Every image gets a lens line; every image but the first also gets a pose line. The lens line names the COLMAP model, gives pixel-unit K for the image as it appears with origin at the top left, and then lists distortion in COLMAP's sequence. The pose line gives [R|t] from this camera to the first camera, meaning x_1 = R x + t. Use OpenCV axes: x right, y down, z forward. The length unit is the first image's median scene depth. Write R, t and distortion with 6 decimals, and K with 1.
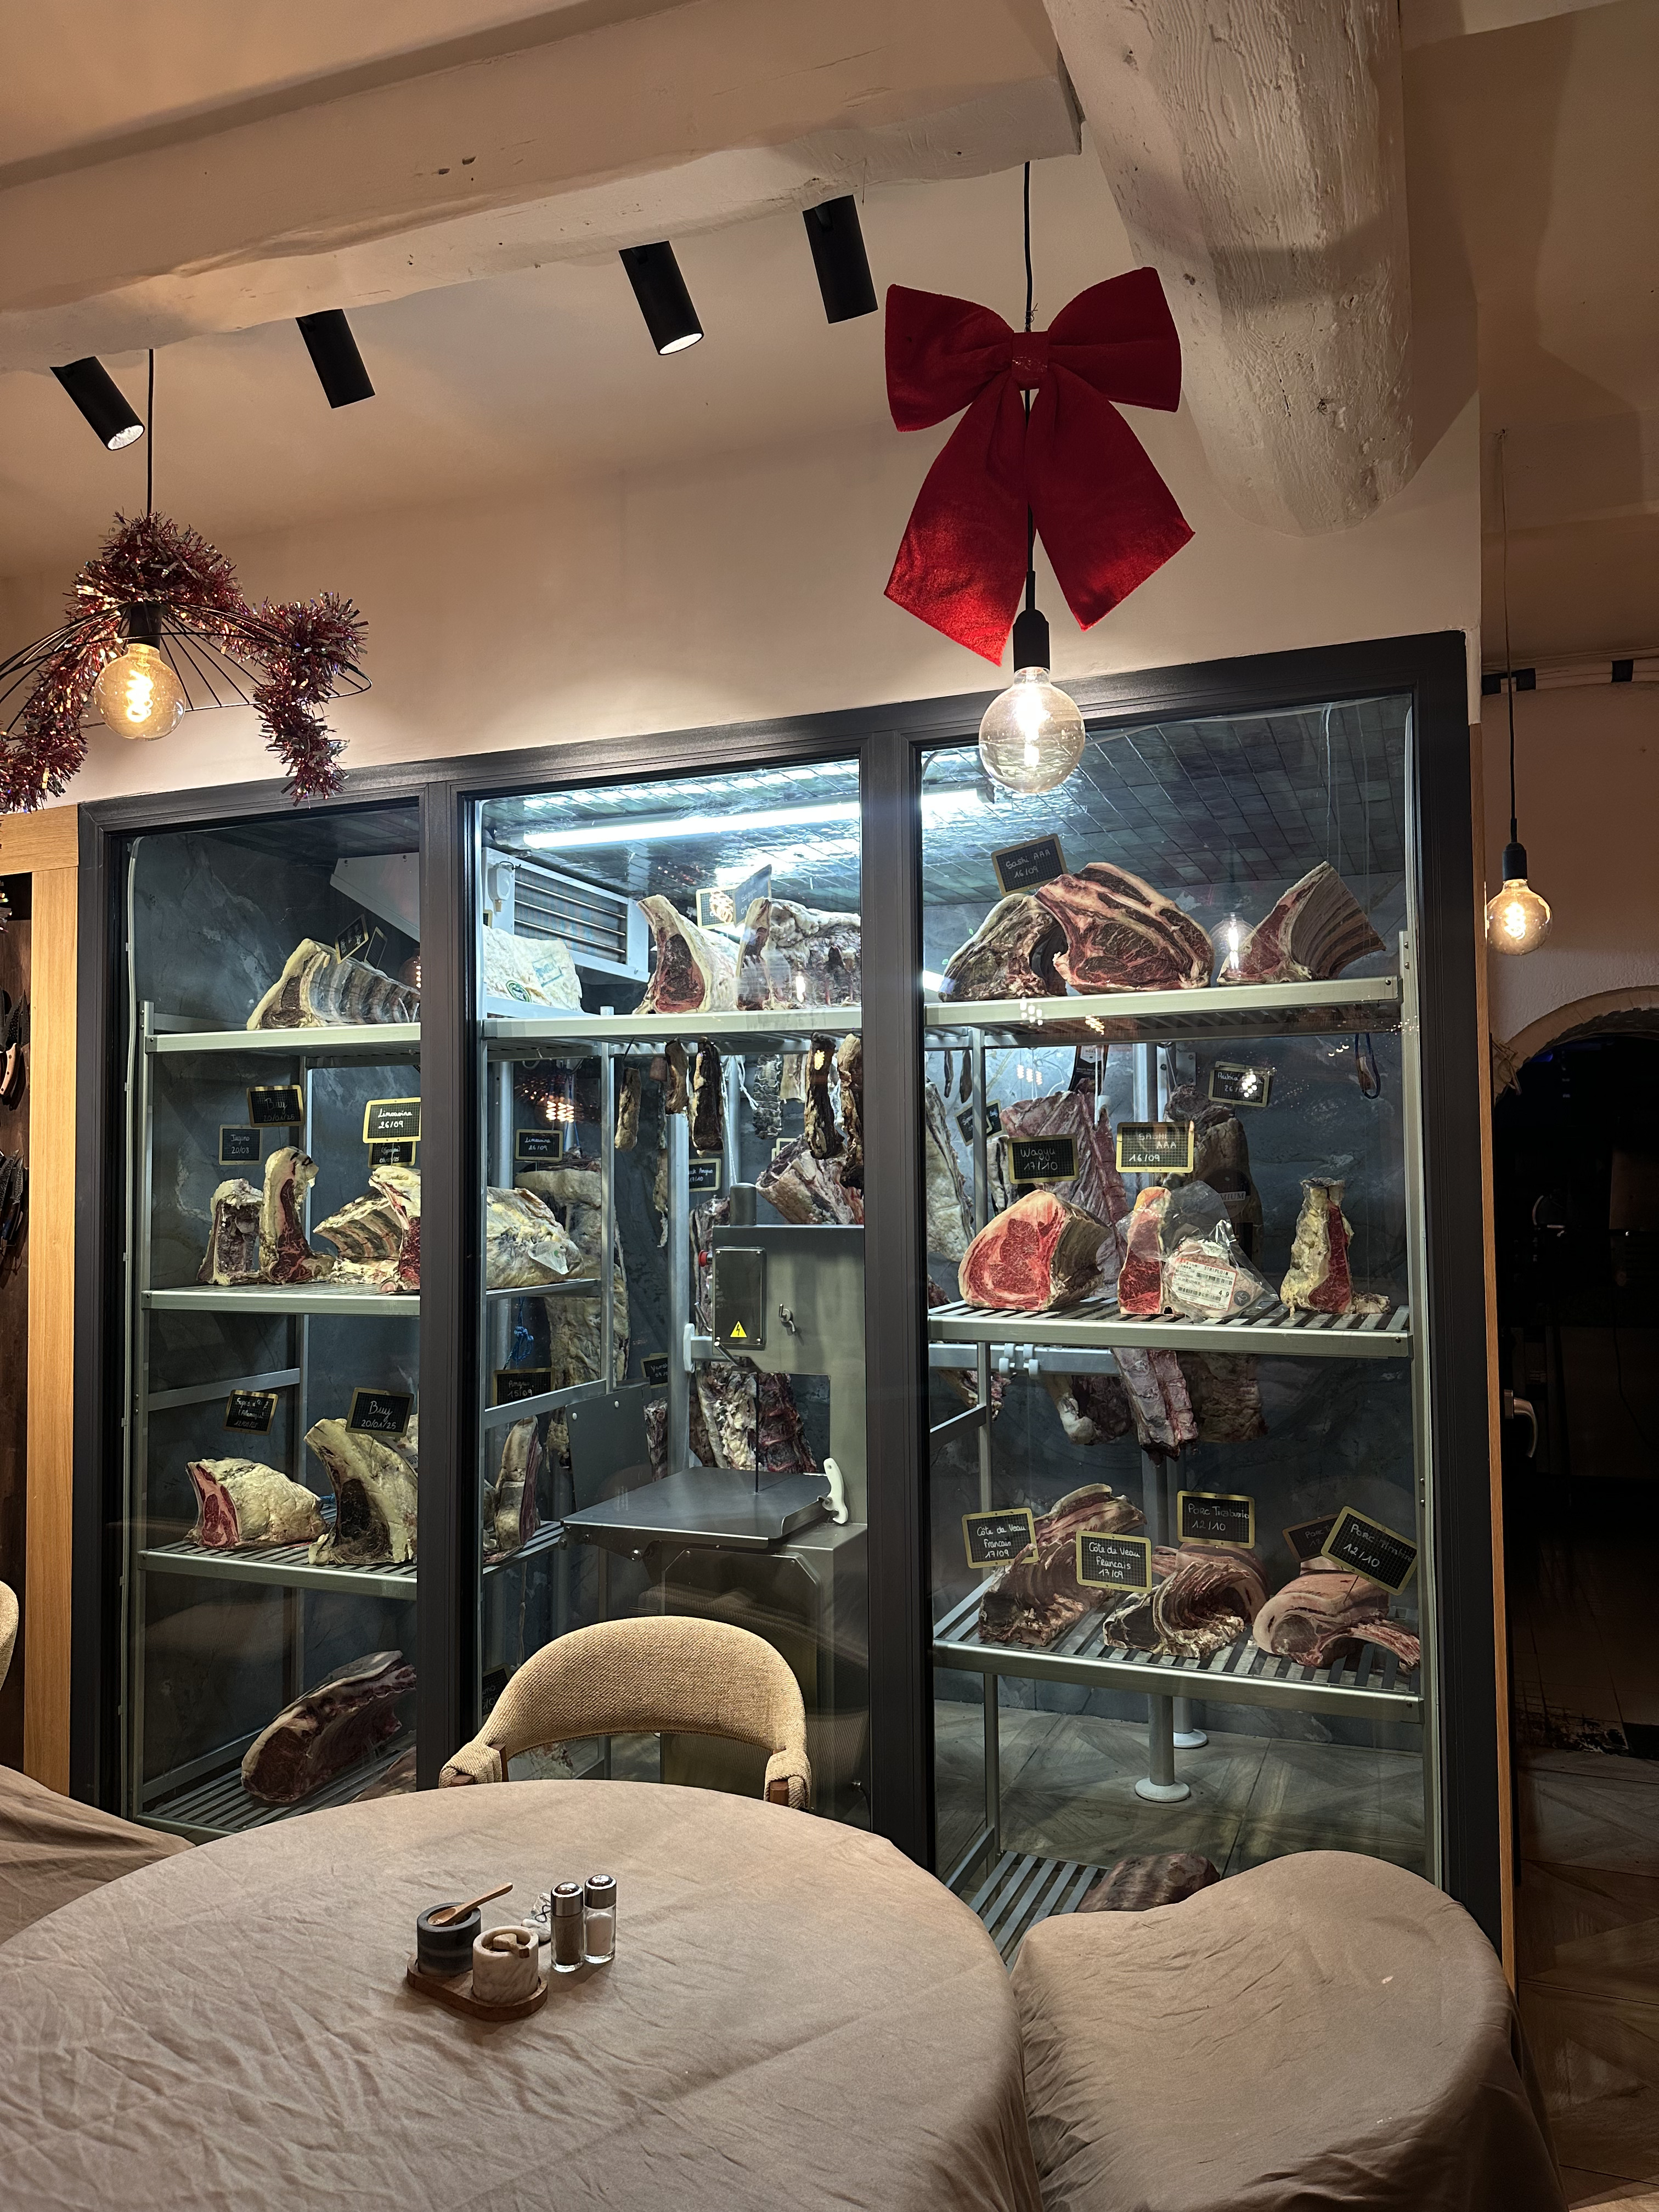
lens RADIAL K [[1562.7, 0, 829.5], [0, 1562.7, 1106.0], [0, 0, 1]] dist [0.144531, -0.233452]
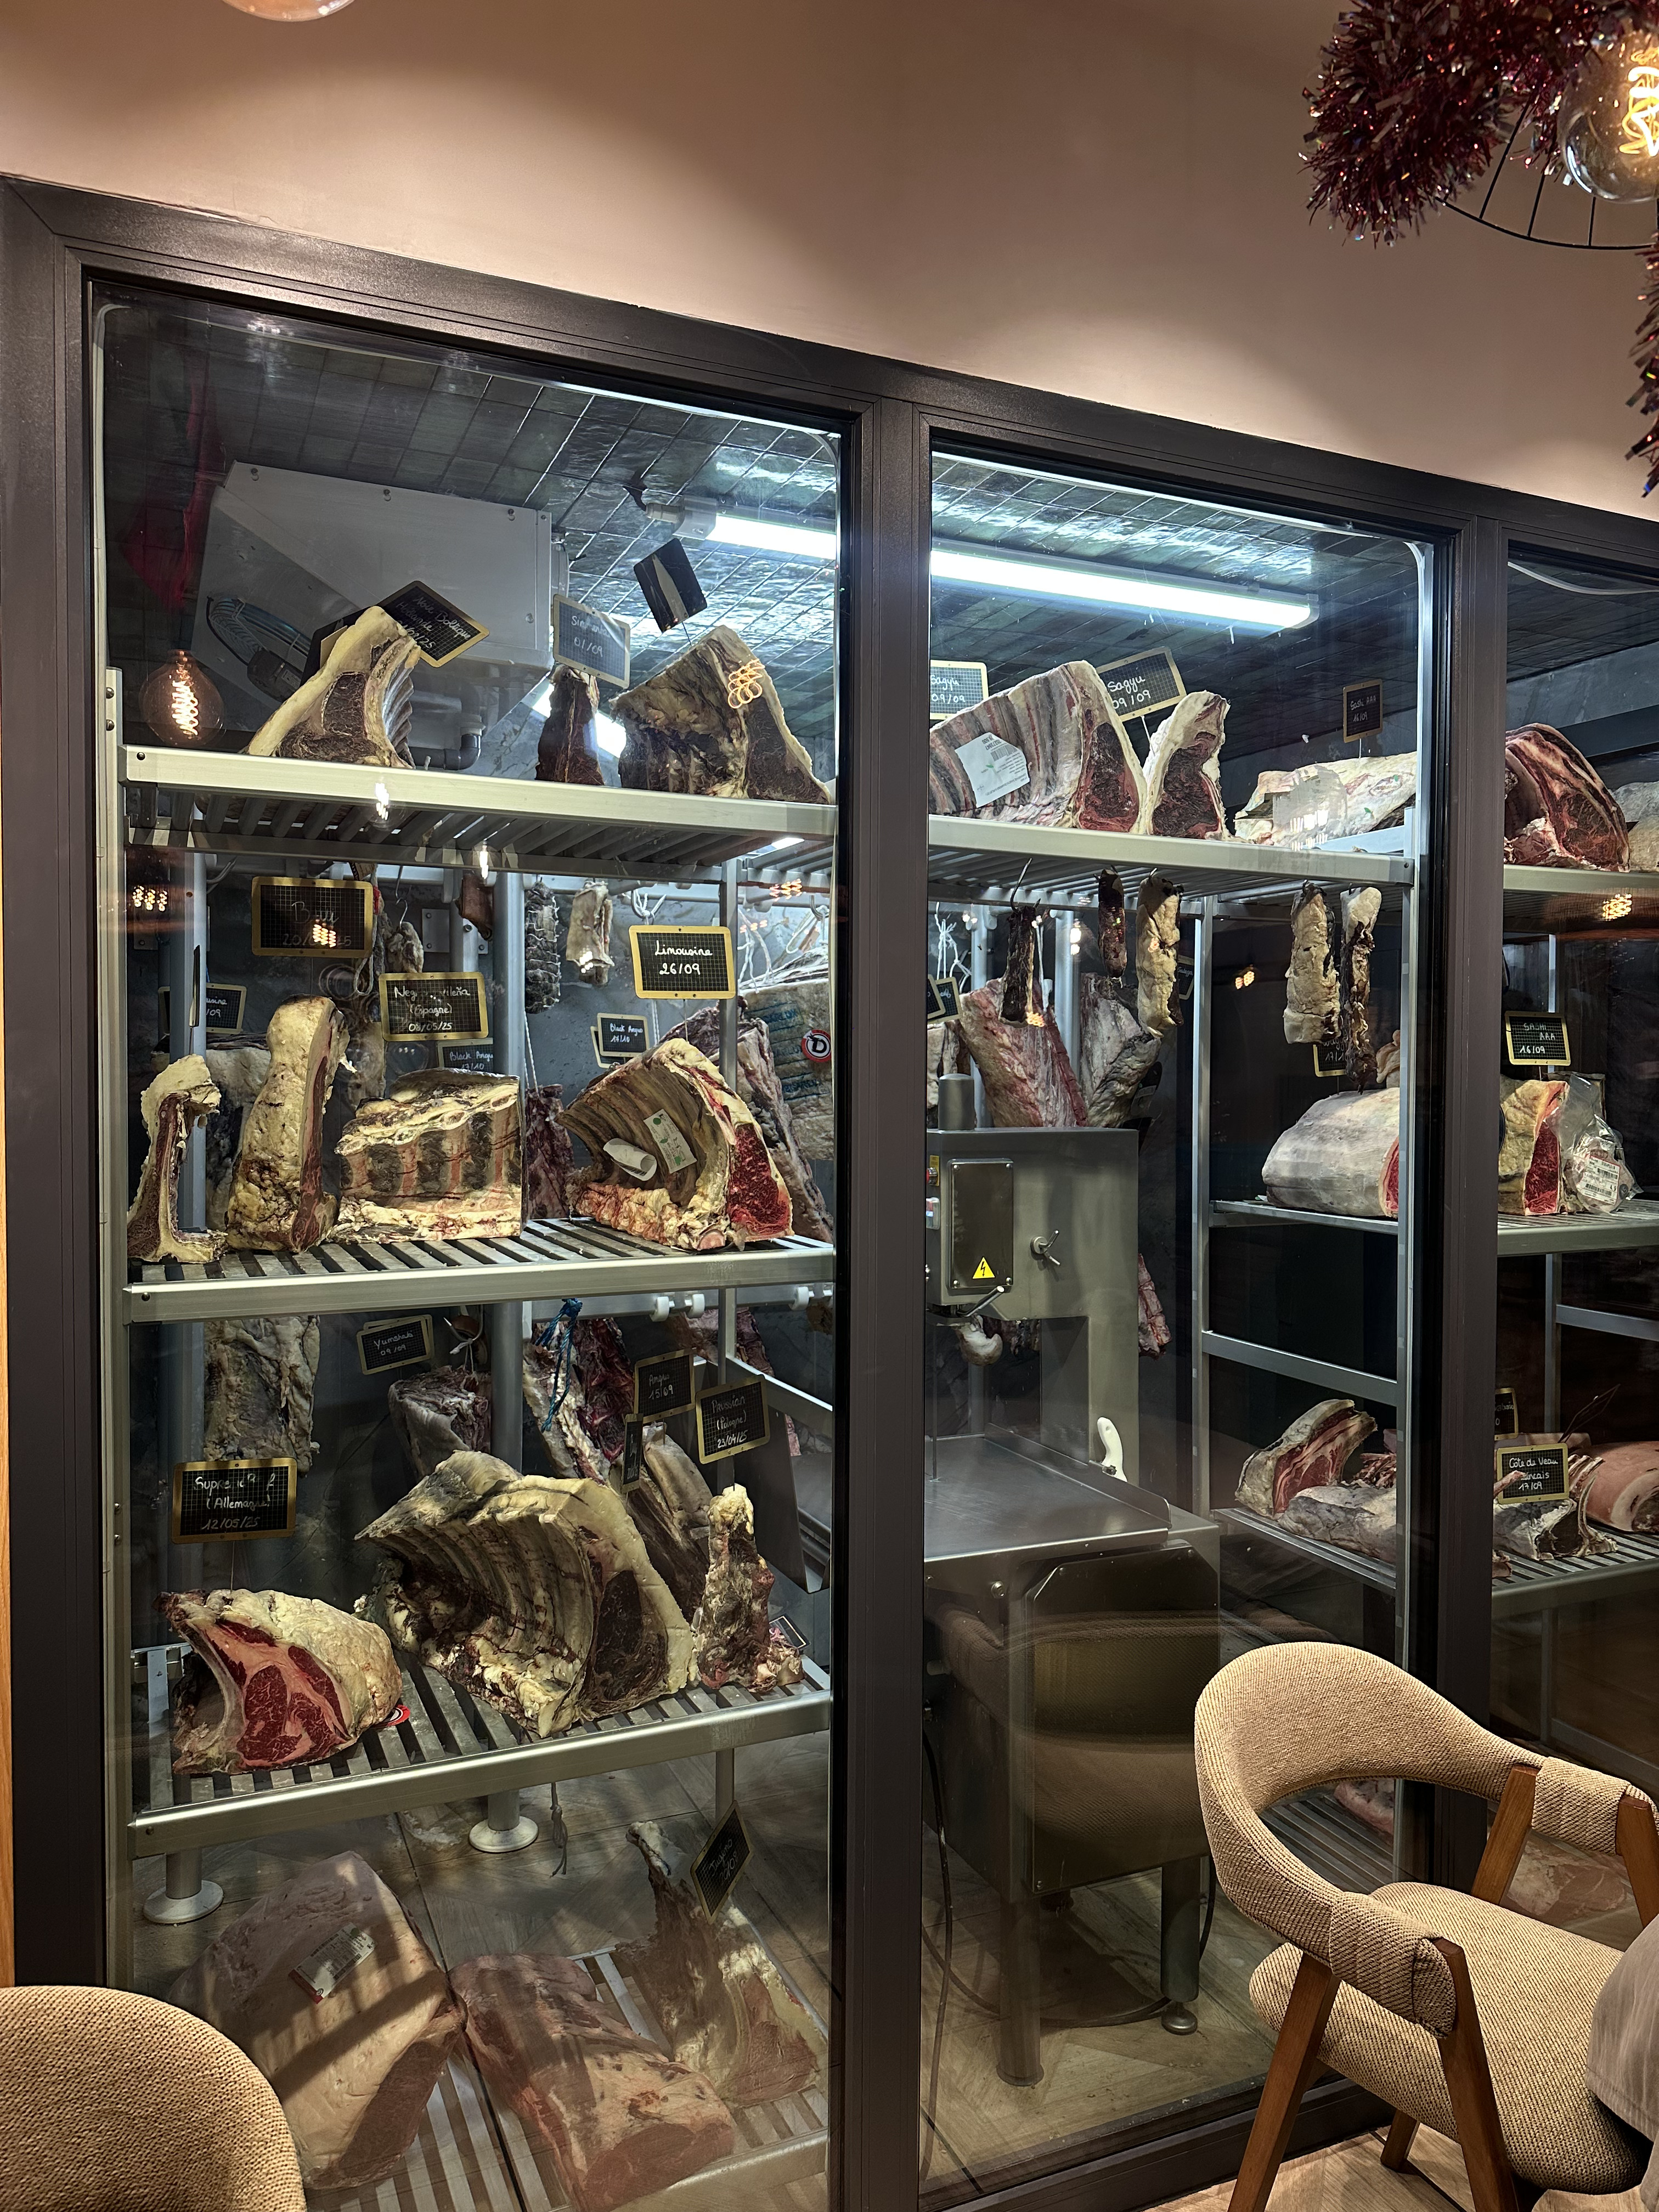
lens RADIAL K [[1562.7, 0, 829.5], [0, 1562.7, 1106.0], [0, 0, 1]] dist [0.144531, -0.233452]
pose [[0.685490, -0.006602, 0.728052, -0.652328], [-0.041667, 0.997964, 0.048281, 0.031839], [-0.726889, -0.063431, 0.683819, 0.542053]]
